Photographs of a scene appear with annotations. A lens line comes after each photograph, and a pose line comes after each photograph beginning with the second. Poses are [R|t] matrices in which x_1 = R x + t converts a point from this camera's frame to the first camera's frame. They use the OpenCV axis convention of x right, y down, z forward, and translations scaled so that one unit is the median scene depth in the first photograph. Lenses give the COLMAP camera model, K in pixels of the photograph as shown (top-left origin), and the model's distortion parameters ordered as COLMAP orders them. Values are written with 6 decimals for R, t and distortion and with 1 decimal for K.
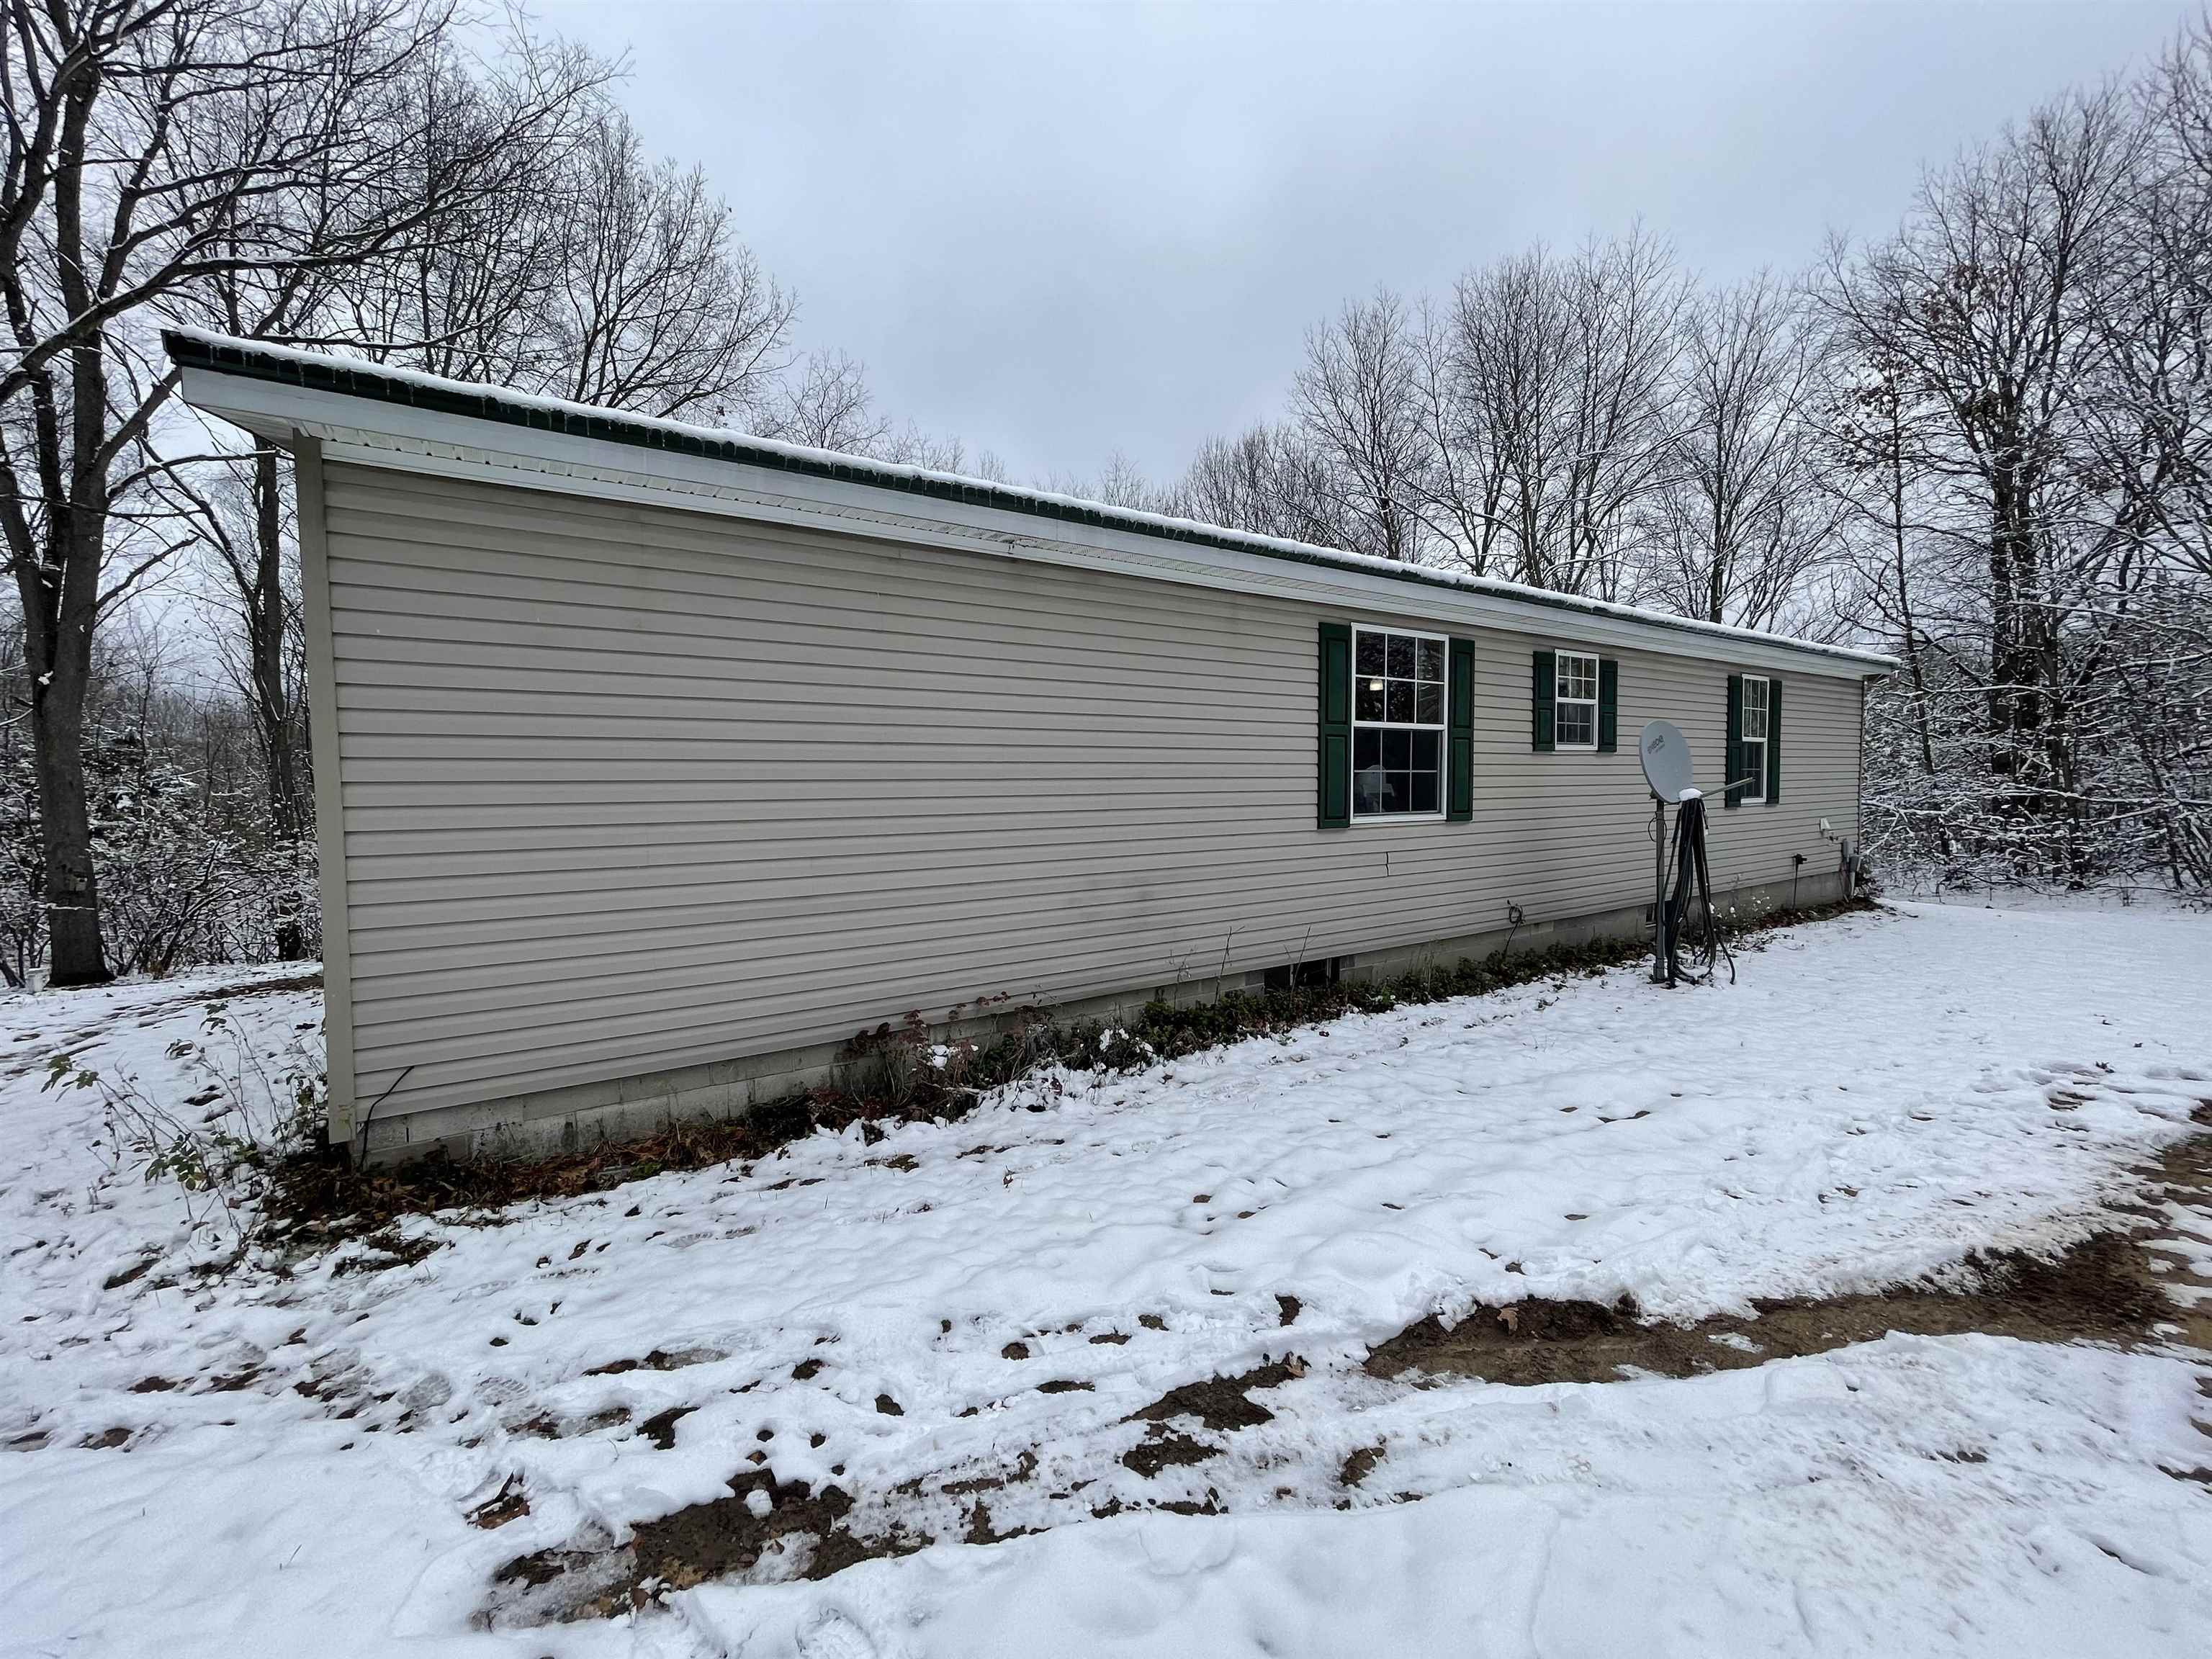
lens RADIAL K [[888.3, 0, 1098.9], [0, 888.3, 826.8], [0, 0, 1]] dist [-0.005002, 0.000313]
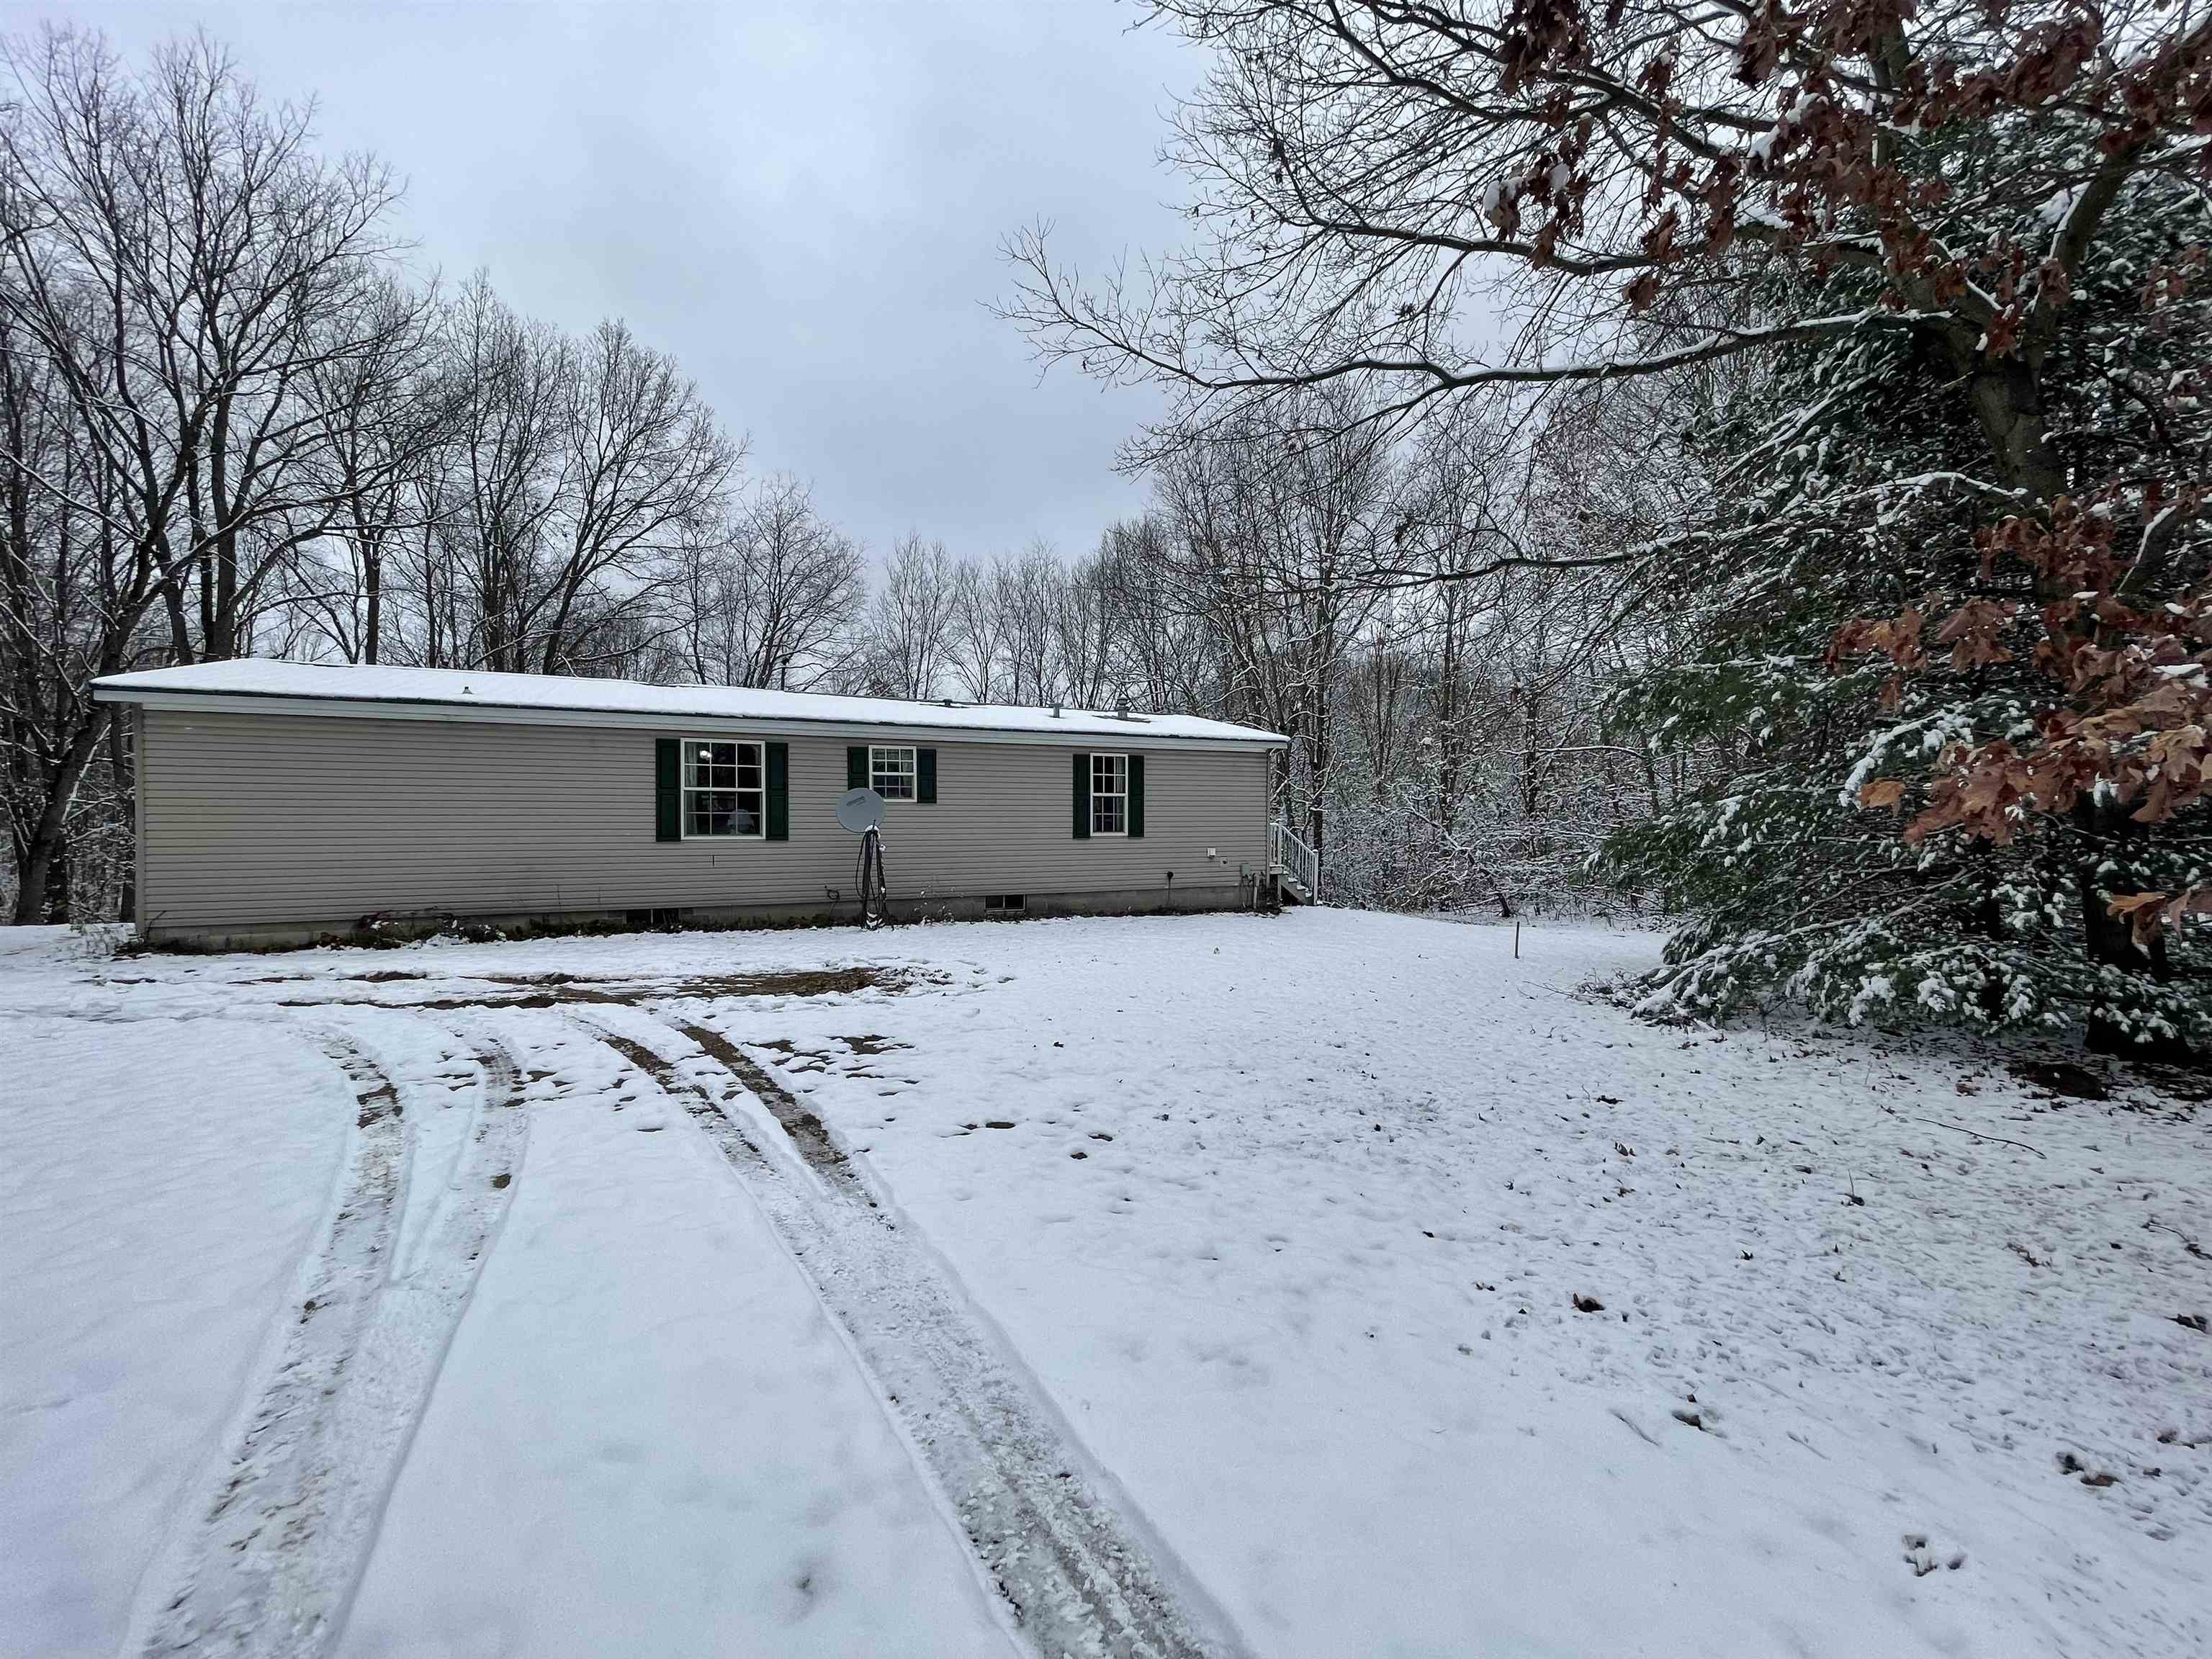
lens RADIAL K [[888.3, 0, 1098.9], [0, 888.3, 826.8], [0, 0, 1]] dist [-0.005002, 0.000313]
pose [[0.990468, 0.018884, -0.136444, 1.211150], [-0.023207, 0.999276, -0.030159, 0.004902], [0.135776, 0.033038, 0.990189, -0.677276]]
